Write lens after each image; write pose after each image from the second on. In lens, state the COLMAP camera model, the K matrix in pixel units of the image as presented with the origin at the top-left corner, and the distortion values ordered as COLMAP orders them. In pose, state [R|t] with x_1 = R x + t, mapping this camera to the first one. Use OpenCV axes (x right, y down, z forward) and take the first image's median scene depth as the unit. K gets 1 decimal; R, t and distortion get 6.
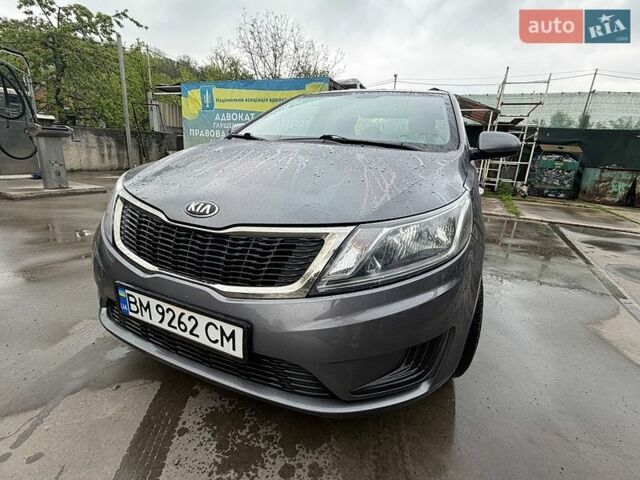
lens RADIAL K [[312.6, 0, 317.9], [0, 312.6, 241.2], [0, 0, 1]] dist [-0.000889, -0.000661]
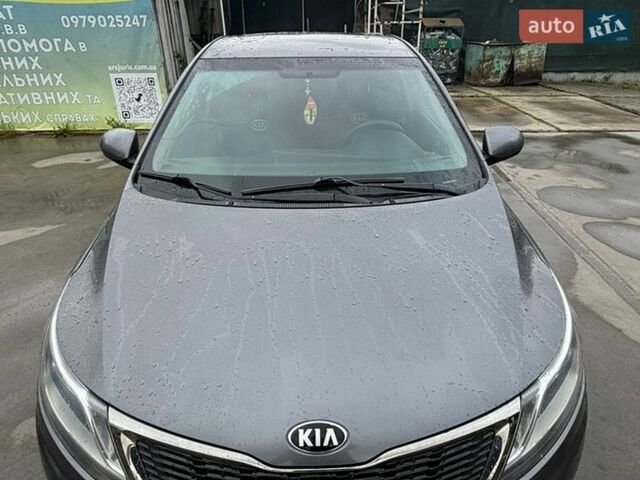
lens RADIAL K [[416.9, 0, 320.0], [0, 416.9, 240.0], [0, 0, 1]] dist [-0.000526, -0.000142]
pose [[0.899604, -0.260036, 0.350847, -0.076152], [0.176761, 0.951458, 0.251959, -0.098042], [-0.399335, -0.164647, 0.901900, 0.032178]]
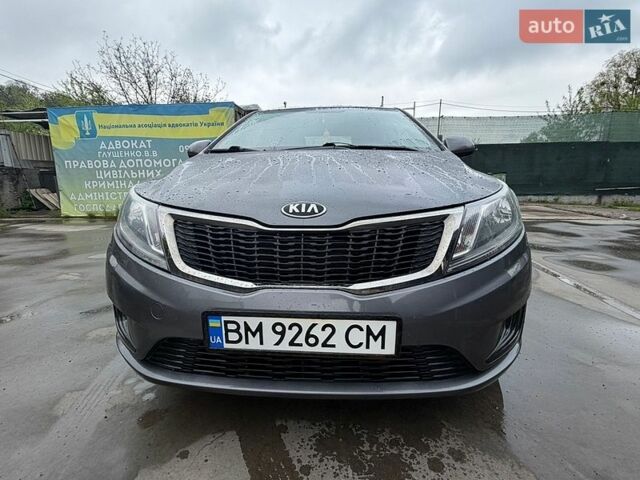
lens RADIAL K [[312.6, 0, 317.9], [0, 312.6, 241.2], [0, 0, 1]] dist [-0.000889, -0.000661]
pose [[0.935702, -0.132452, 0.326983, -0.085400], [0.157580, 0.986164, -0.051465, 0.005637], [-0.315642, 0.099682, 0.943628, 0.016752]]
